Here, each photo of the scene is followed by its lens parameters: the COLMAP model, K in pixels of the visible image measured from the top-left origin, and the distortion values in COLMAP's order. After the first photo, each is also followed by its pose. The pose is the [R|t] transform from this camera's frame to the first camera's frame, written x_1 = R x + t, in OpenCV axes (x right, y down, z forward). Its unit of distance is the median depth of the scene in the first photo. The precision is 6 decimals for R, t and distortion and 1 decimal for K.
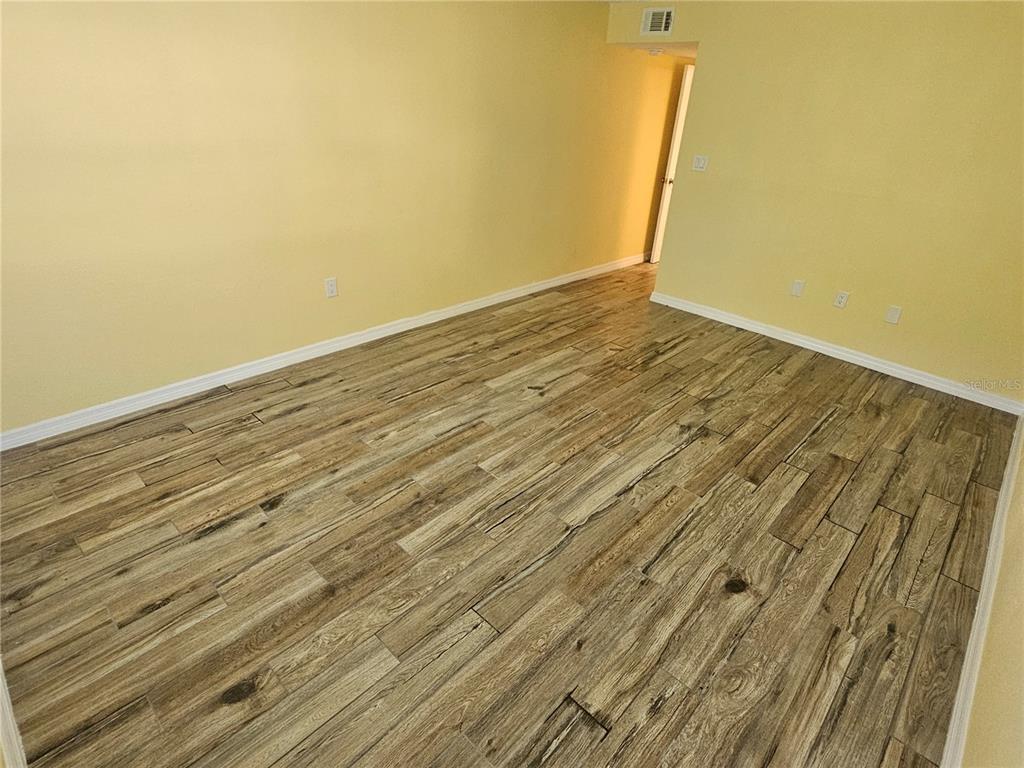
lens RADIAL K [[553.5, 0, 512.0], [0, 553.5, 384.1], [0, 0, 1]] dist [0.001860, -0.000531]
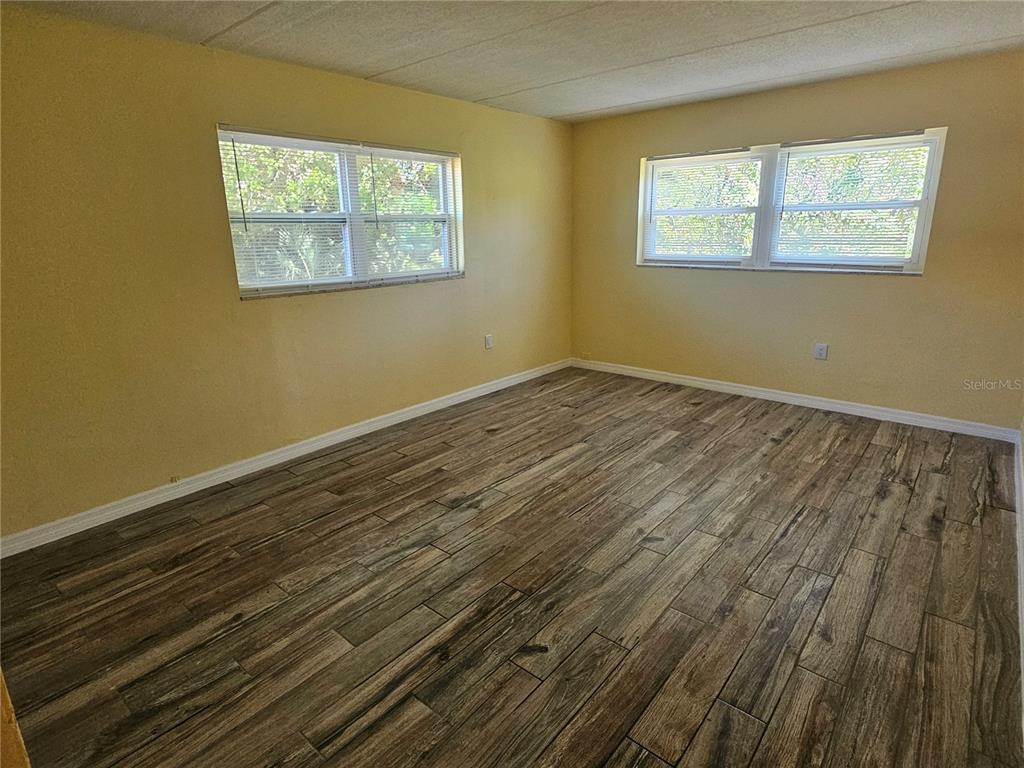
lens RADIAL K [[553.5, 0, 511.9], [0, 553.5, 382.1], [0, 0, 1]] dist [0.001860, -0.000531]
pose [[-0.998035, -0.020073, -0.059362, 0.358769], [-0.055233, 0.729247, 0.682018, -0.822993], [0.029599, 0.683956, -0.728923, 1.786064]]
